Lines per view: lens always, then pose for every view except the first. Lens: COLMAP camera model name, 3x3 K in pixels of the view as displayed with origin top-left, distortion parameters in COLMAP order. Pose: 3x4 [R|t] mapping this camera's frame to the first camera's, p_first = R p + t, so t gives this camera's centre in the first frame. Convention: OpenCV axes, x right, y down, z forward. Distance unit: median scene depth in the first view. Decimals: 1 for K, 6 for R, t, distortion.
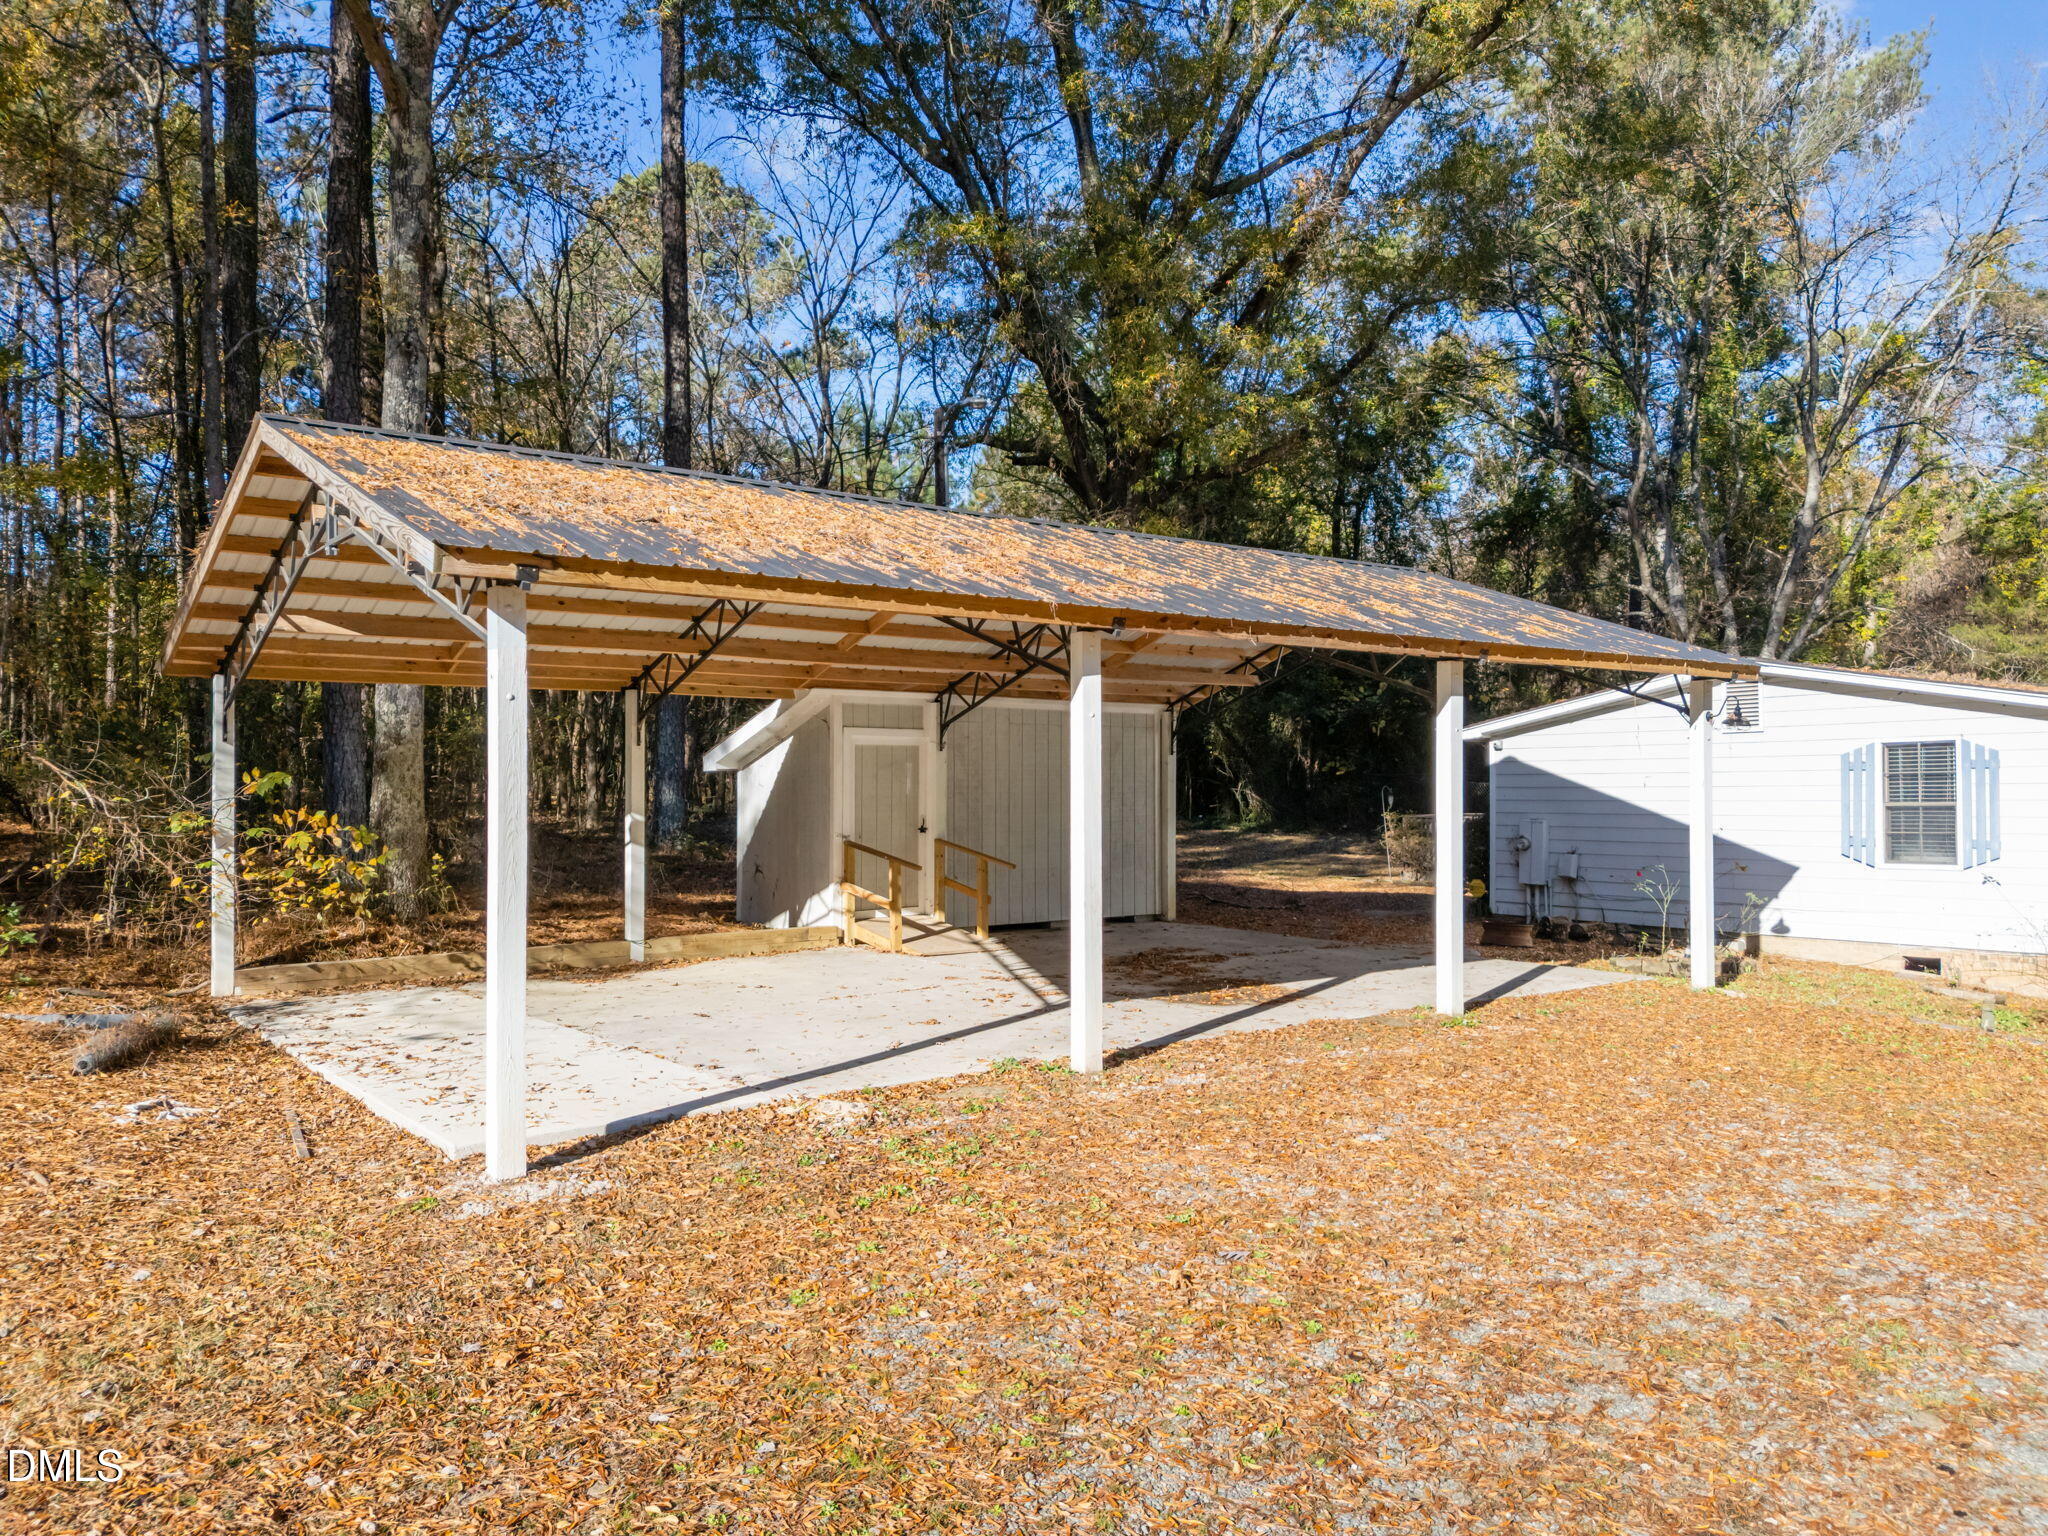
lens RADIAL K [[1495.9, 0, 1024.0], [0, 1495.9, 768.0], [0, 0, 1]] dist [0.076953, -0.058092]
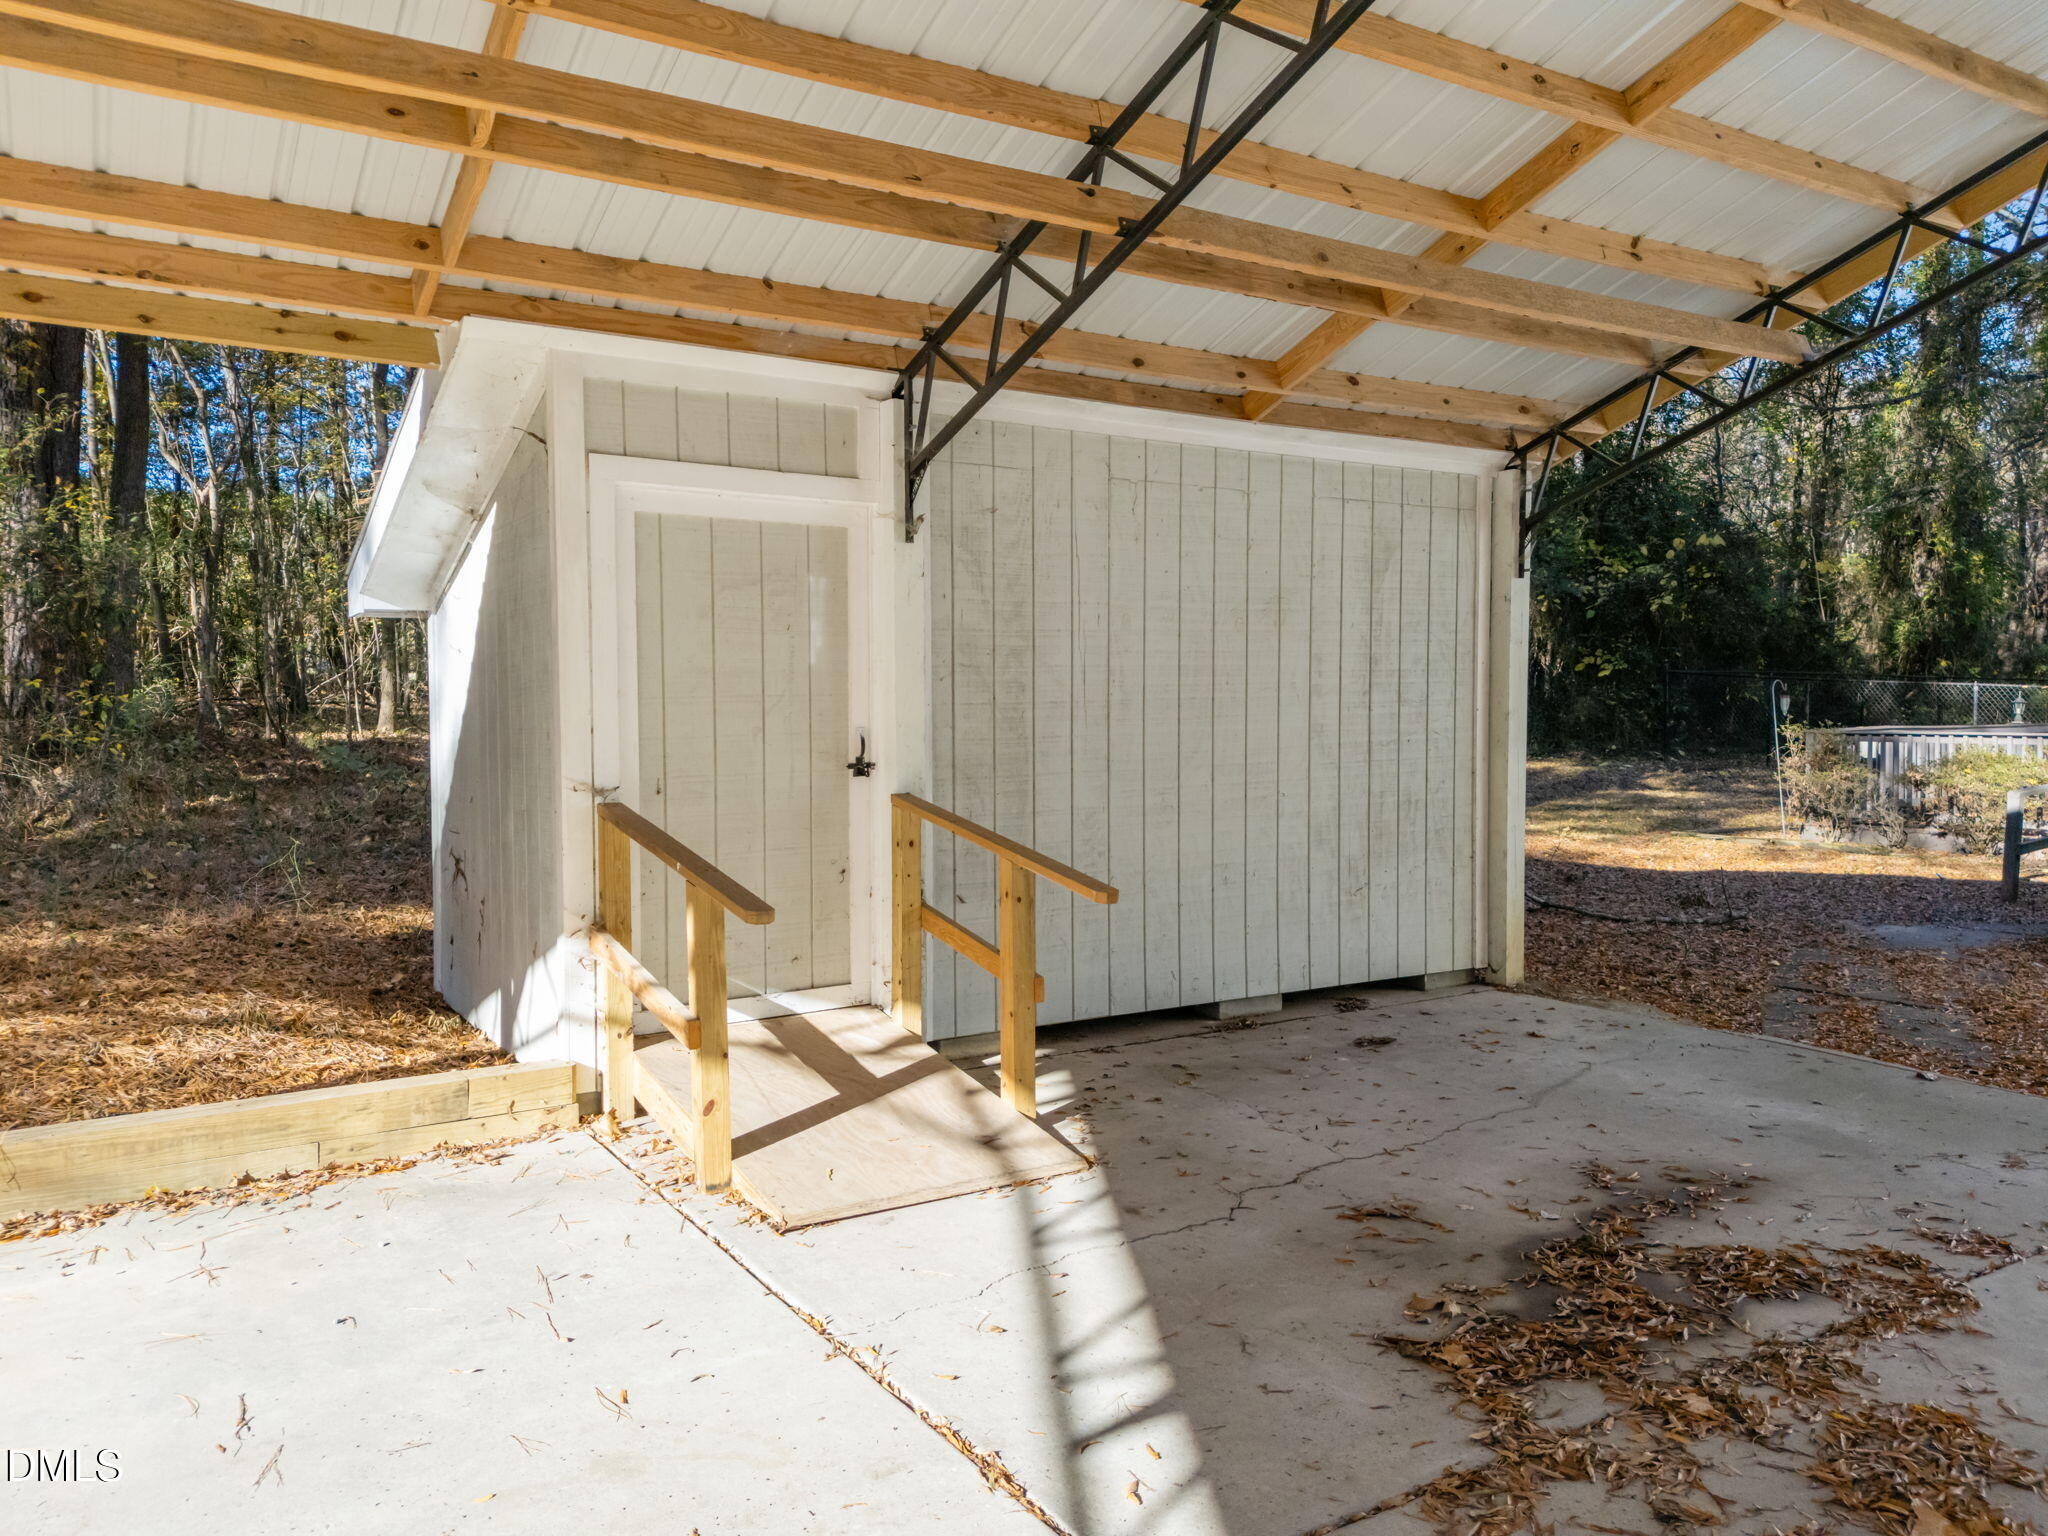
lens RADIAL K [[1495.9, 0, 1024.0], [0, 1495.9, 768.0], [0, 0, 1]] dist [0.076953, -0.058092]
pose [[0.996009, -0.000196, -0.089252, 0.002026], [0.004950, 0.998580, 0.053049, 0.022859], [0.089115, -0.053279, 0.994595, 0.656171]]
